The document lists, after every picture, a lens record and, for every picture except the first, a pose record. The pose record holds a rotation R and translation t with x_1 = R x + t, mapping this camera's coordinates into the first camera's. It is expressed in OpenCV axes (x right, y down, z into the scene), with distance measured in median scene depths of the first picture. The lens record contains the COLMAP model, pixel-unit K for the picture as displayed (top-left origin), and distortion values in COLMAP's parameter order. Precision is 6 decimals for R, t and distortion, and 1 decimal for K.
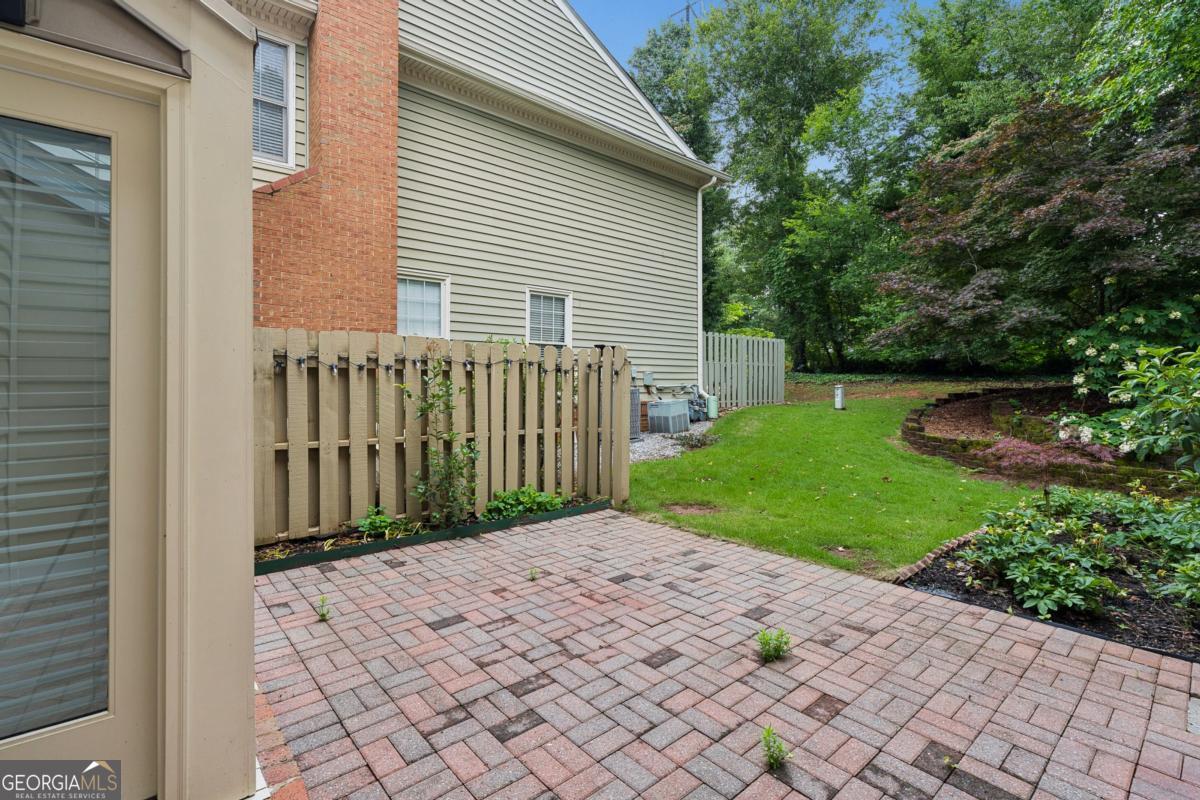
lens RADIAL K [[546.7, 0, 599.1], [0, 546.7, 399.2], [0, 0, 1]] dist [0.001333, 0.000702]
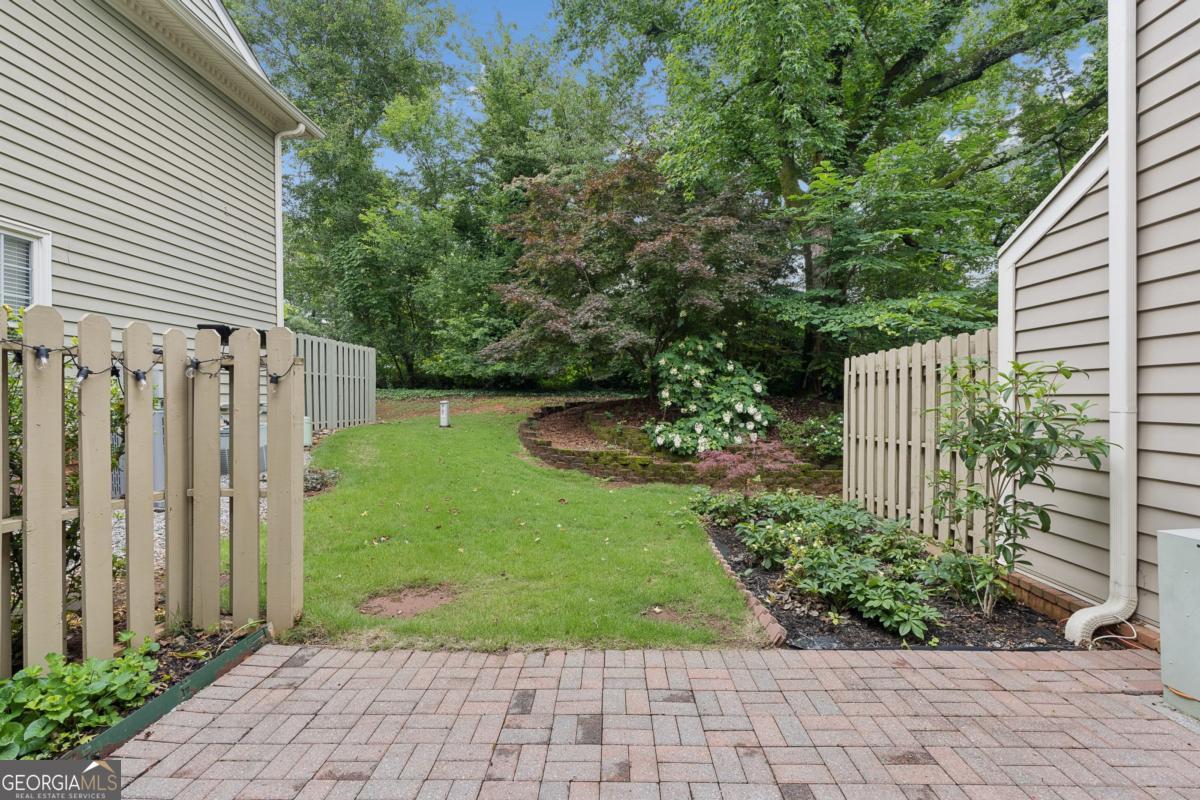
lens RADIAL K [[541.5, 0, 594.8], [0, 541.5, 407.4], [0, 0, 1]] dist [-0.002606, 0.000276]
pose [[0.677962, -0.017367, 0.734891, -0.096829], [0.027803, 0.999611, -0.002026, -0.007989], [-0.734571, 0.021806, 0.678182, 0.292813]]
